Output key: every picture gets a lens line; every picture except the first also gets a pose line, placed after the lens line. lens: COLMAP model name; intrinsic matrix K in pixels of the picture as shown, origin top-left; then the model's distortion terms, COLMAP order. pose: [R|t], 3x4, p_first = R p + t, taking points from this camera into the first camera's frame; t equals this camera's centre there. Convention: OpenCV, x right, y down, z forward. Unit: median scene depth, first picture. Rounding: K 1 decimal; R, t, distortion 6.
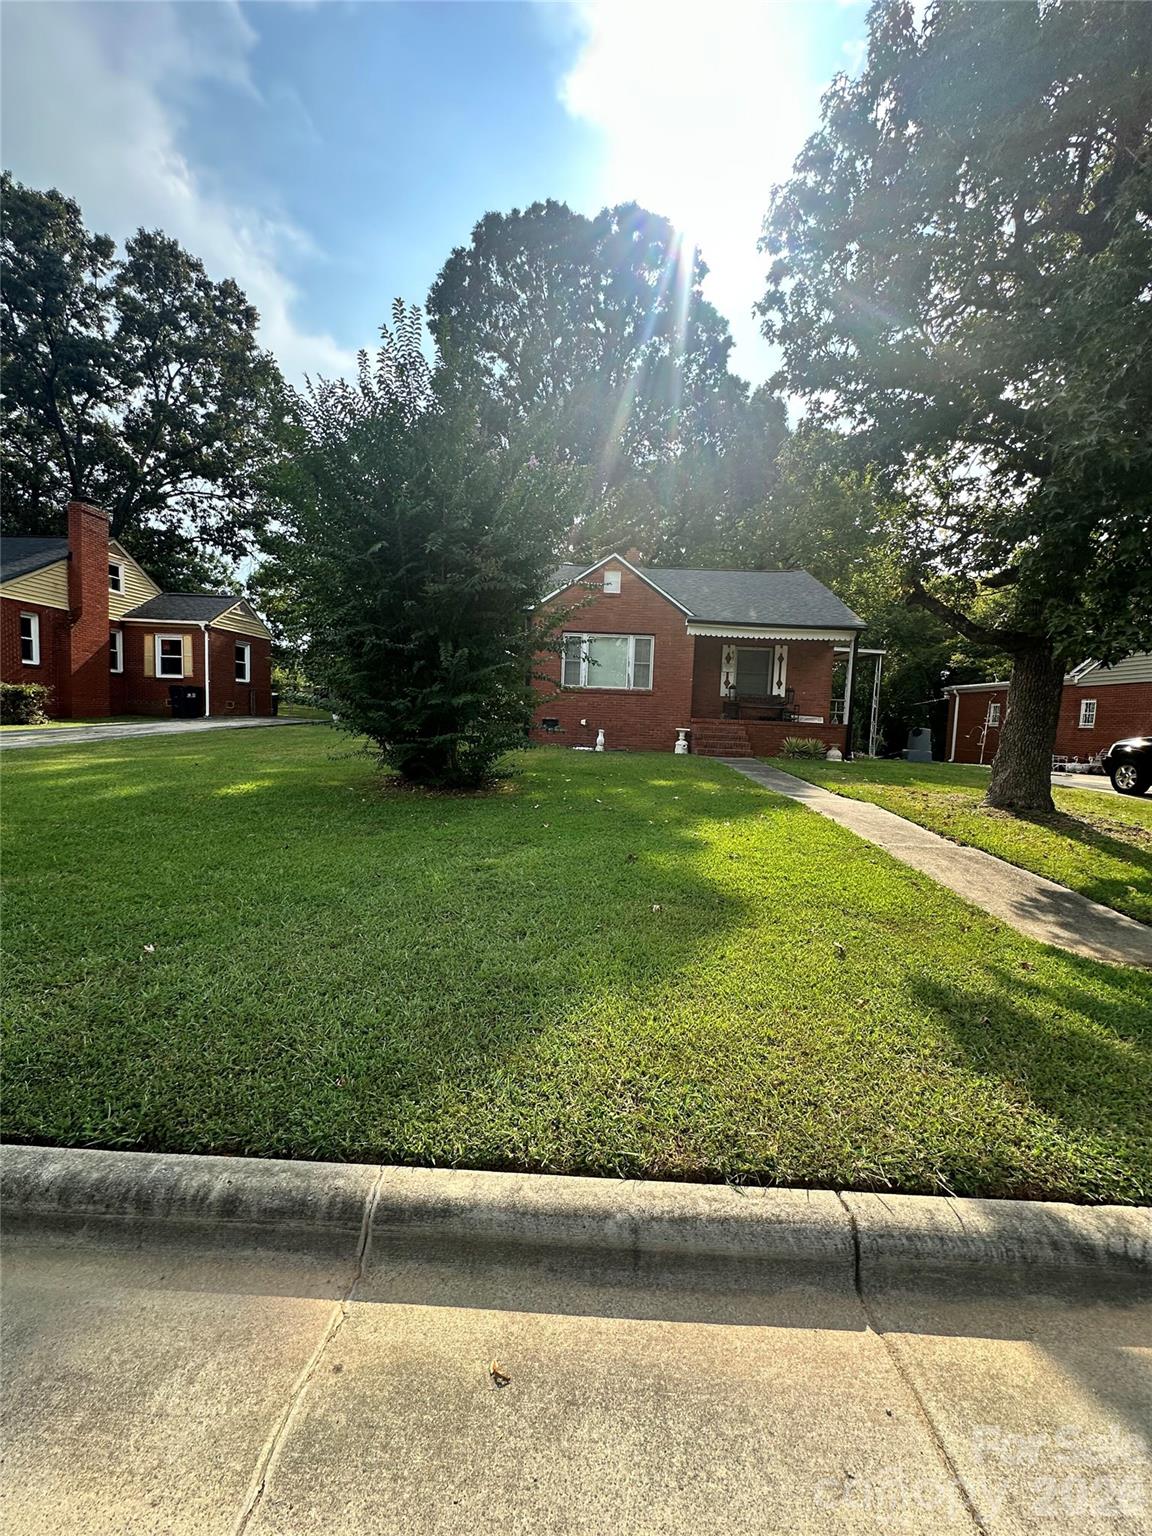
lens RADIAL K [[610.9, 0, 576.0], [0, 610.9, 768.0], [0, 0, 1]] dist [-0.002740, -0.000036]
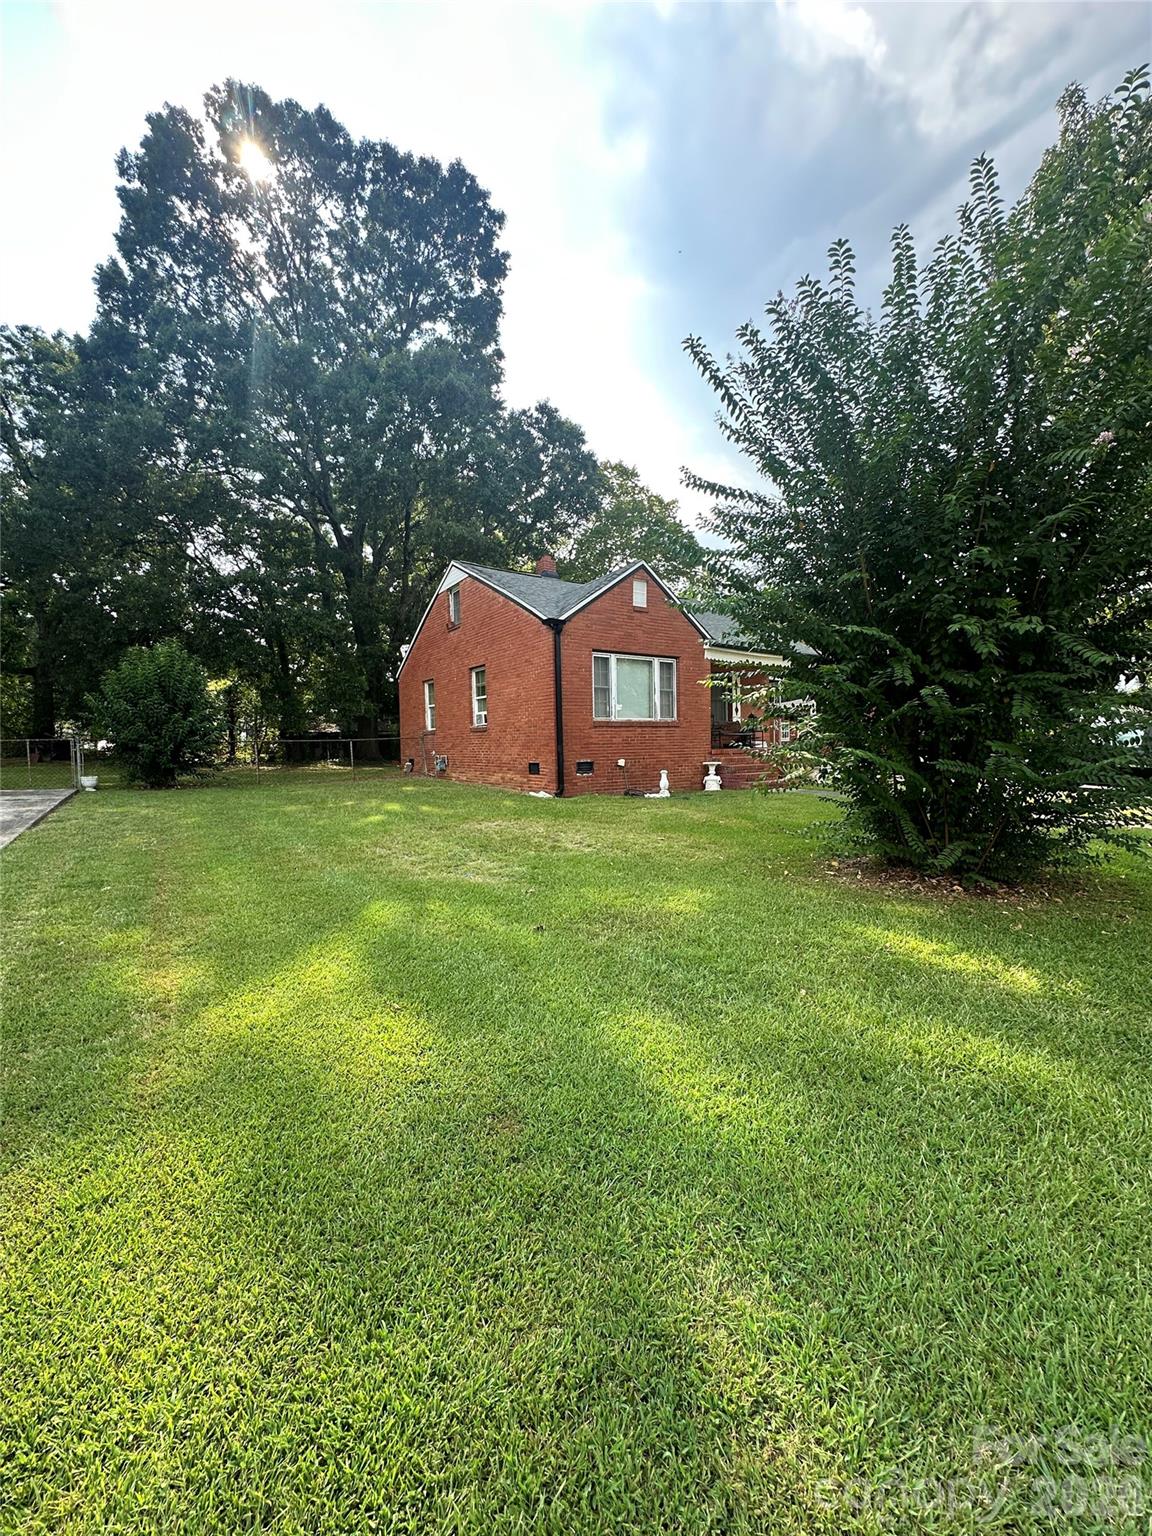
lens RADIAL K [[610.9, 0, 576.0], [0, 610.9, 768.0], [0, 0, 1]] dist [-0.002740, -0.000036]
pose [[0.813575, -0.075156, 0.576582, -0.504587], [0.098505, 0.995093, -0.009286, -0.066897], [-0.573055, 0.064351, 0.816987, 0.375960]]
